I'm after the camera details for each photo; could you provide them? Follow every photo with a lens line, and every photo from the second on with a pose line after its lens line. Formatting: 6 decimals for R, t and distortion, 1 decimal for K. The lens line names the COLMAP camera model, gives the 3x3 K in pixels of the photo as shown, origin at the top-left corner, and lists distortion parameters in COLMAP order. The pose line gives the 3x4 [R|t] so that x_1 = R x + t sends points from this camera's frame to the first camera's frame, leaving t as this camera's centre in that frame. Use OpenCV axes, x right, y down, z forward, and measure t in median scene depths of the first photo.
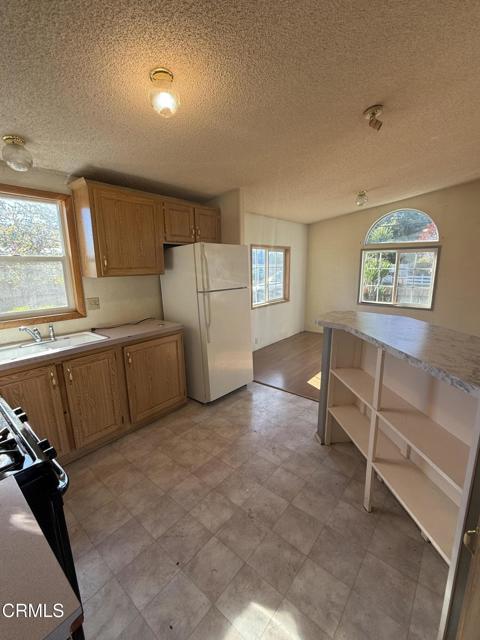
lens RADIAL K [[273.5, 0, 240.0], [0, 273.5, 320.0], [0, 0, 1]] dist [0.000894, 0.000212]
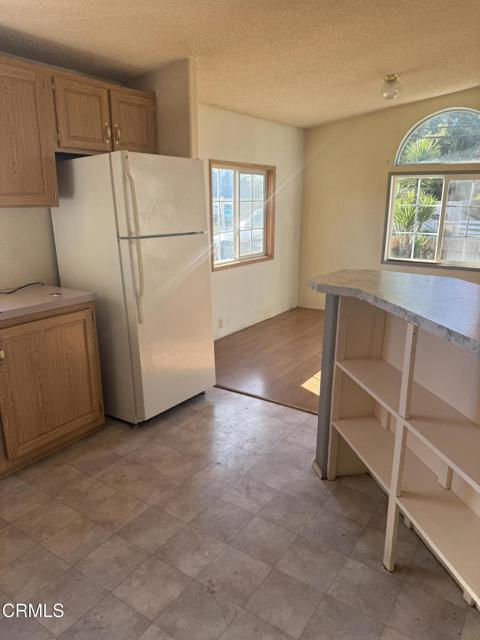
lens RADIAL K [[451.2, 0, 240.9], [0, 451.2, 322.5], [0, 0, 1]] dist [0.067217, -0.095331]
pose [[0.994568, -0.011708, 0.103431, 0.003059], [0.004883, 0.997808, 0.065998, 0.016892], [-0.103977, -0.065135, 0.992445, -0.009966]]
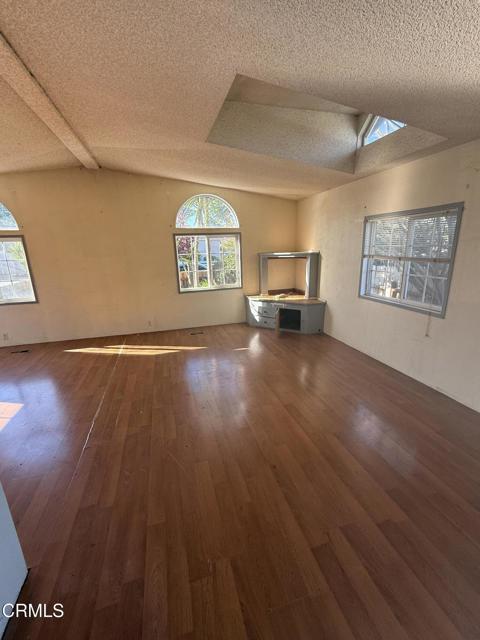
lens RADIAL K [[273.5, 0, 240.0], [0, 273.5, 320.0], [0, 0, 1]] dist [0.000894, 0.000212]
pose [[0.568647, -0.215724, 0.793791, 0.656765], [0.186034, 0.973724, 0.131354, 0.061629], [-0.801269, 0.072978, 0.593837, -0.287401]]
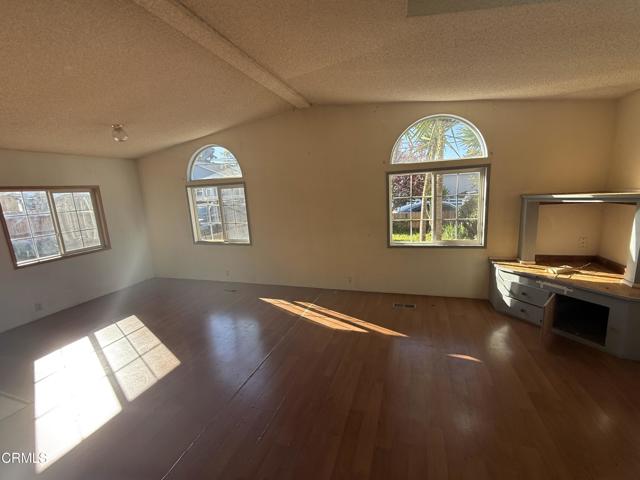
lens RADIAL K [[273.5, 0, 320.0], [0, 273.5, 240.0], [0, 0, 1]] dist [0.000894, 0.000212]
pose [[0.933673, -0.102844, 0.343042, 1.196651], [0.114890, 0.993266, -0.014921, -0.019516], [-0.339197, 0.053343, 0.939202, -0.059184]]
